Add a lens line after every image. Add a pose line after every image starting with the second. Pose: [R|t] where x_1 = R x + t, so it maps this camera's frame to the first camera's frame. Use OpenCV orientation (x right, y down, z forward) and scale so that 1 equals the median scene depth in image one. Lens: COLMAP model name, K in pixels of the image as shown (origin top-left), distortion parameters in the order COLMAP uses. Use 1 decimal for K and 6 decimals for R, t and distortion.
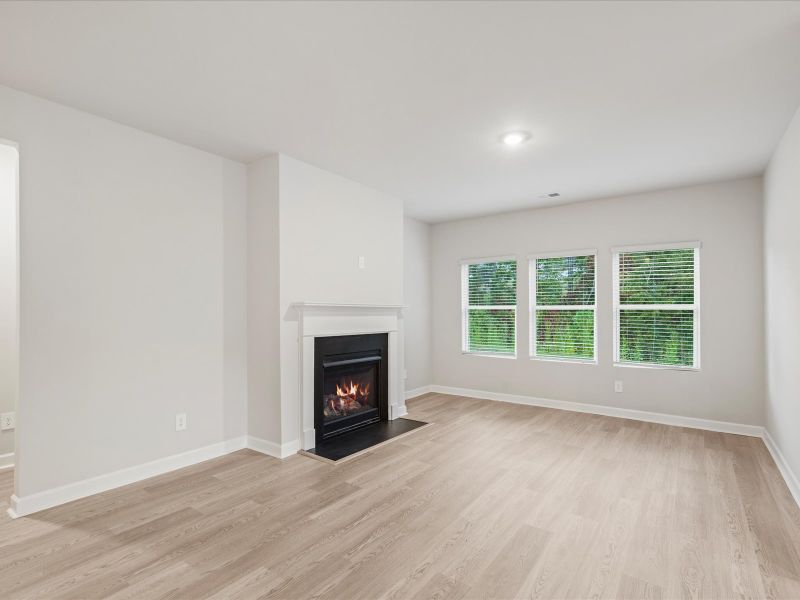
lens RADIAL K [[408.7, 0, 400.0], [0, 408.7, 300.0], [0, 0, 1]] dist [-0.000470, 0.000404]
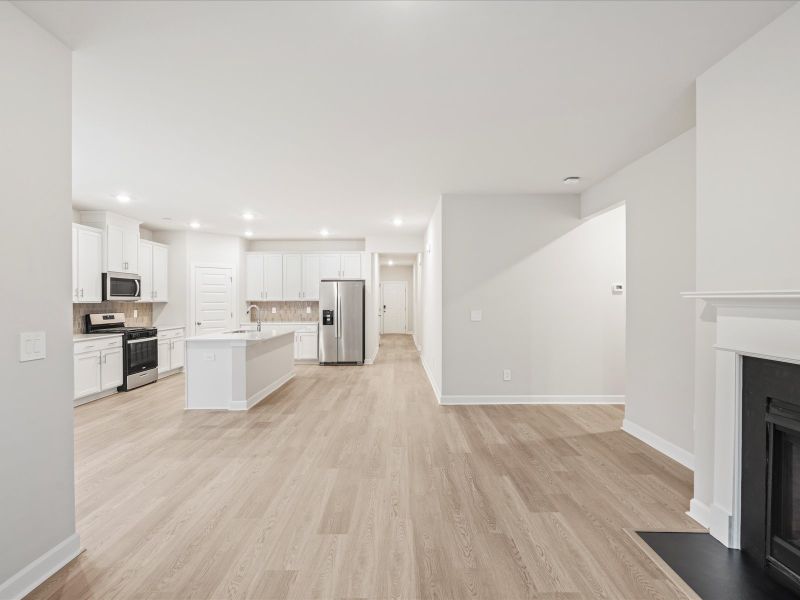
lens RADIAL K [[408.7, 0, 400.0], [0, 408.7, 300.0], [0, 0, 1]] dist [-0.000470, 0.000404]
pose [[-0.809812, 0.003294, -0.586681, 0.701455], [0.016972, 0.999697, -0.017814, 0.027597], [0.586445, -0.024383, -0.809622, 1.714970]]
